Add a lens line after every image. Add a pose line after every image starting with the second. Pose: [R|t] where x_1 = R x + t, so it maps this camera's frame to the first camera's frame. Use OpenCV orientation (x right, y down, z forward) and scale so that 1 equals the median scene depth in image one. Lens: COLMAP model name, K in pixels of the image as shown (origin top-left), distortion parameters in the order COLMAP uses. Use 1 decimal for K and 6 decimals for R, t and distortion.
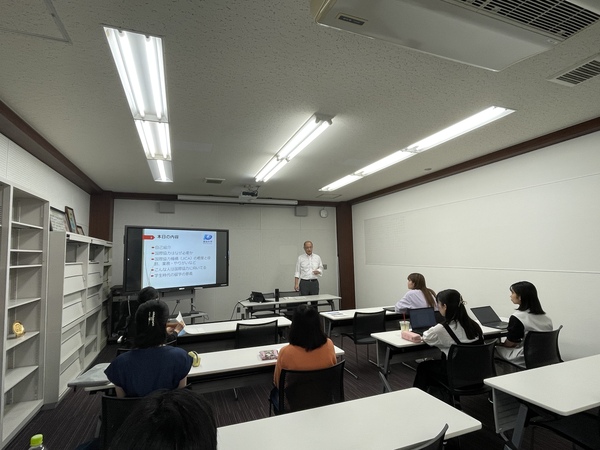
lens RADIAL K [[311.0, 0, 300.0], [0, 311.0, 225.0], [0, 0, 1]] dist [-0.002011, 0.000004]
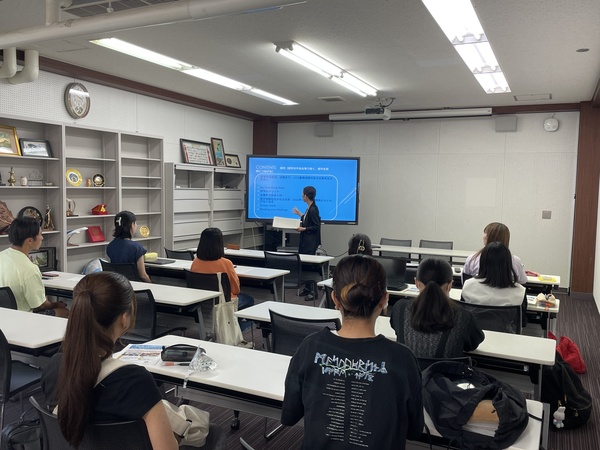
lens RADIAL K [[528.2, 0, 300.0], [0, 528.2, 225.0], [0, 0, 1]] dist [0.005043, 0.000170]
pose [[0.681253, 0.086069, -0.726971, 0.758289], [0.031946, 0.988623, 0.146984, -0.017636], [0.731351, -0.123357, 0.670753, -0.061564]]
